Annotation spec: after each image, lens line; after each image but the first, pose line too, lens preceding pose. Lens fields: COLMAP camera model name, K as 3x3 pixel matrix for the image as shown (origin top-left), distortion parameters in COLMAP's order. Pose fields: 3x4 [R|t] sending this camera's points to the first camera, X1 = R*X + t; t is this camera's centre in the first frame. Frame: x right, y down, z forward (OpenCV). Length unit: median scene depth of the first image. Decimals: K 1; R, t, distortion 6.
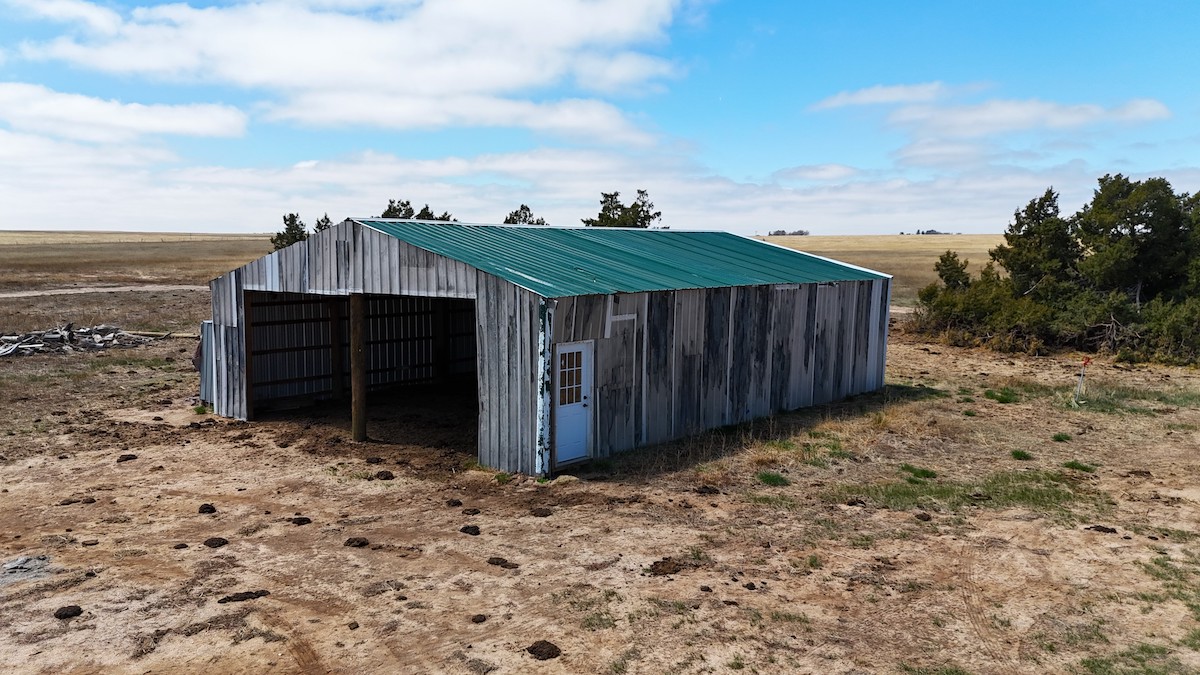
lens RADIAL K [[875.4, 0, 596.6], [0, 875.4, 330.9], [0, 0, 1]] dist [0.083915, -0.077763]
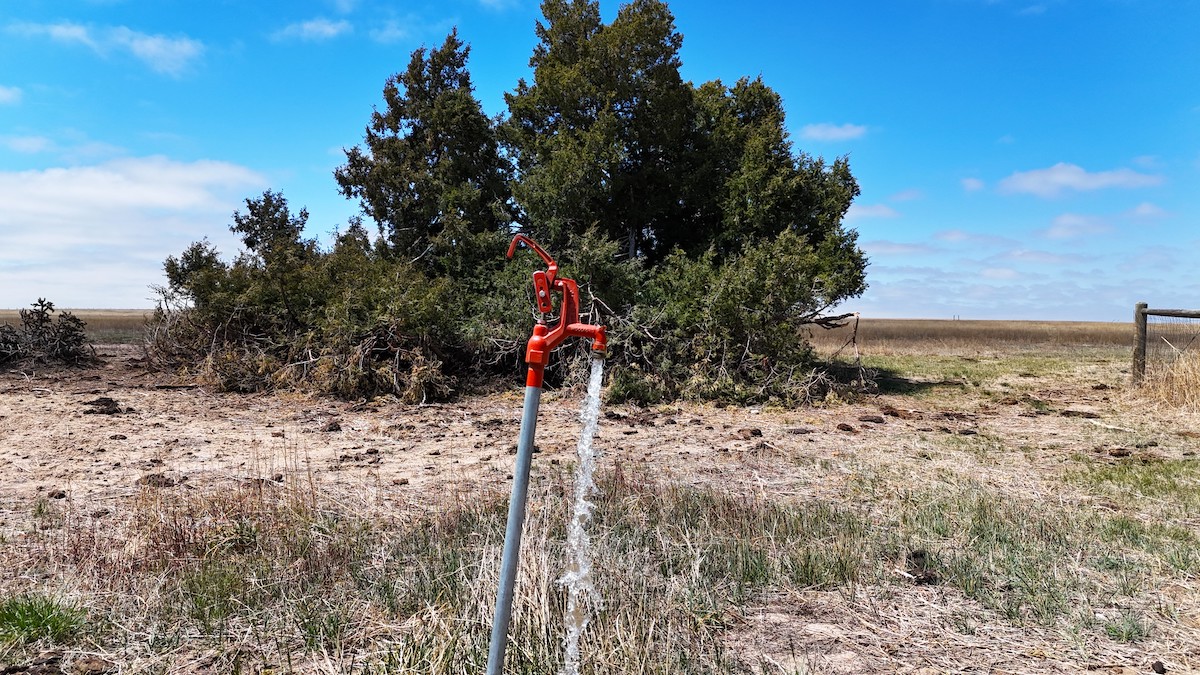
lens RADIAL K [[875.4, 0, 596.6], [0, 875.4, 330.9], [0, 0, 1]] dist [0.083915, -0.077763]
pose [[0.842856, -0.002987, 0.538131, 0.349208], [0.053257, 0.995539, -0.077887, 0.029875], [-0.535498, 0.094307, 0.839255, 0.634871]]
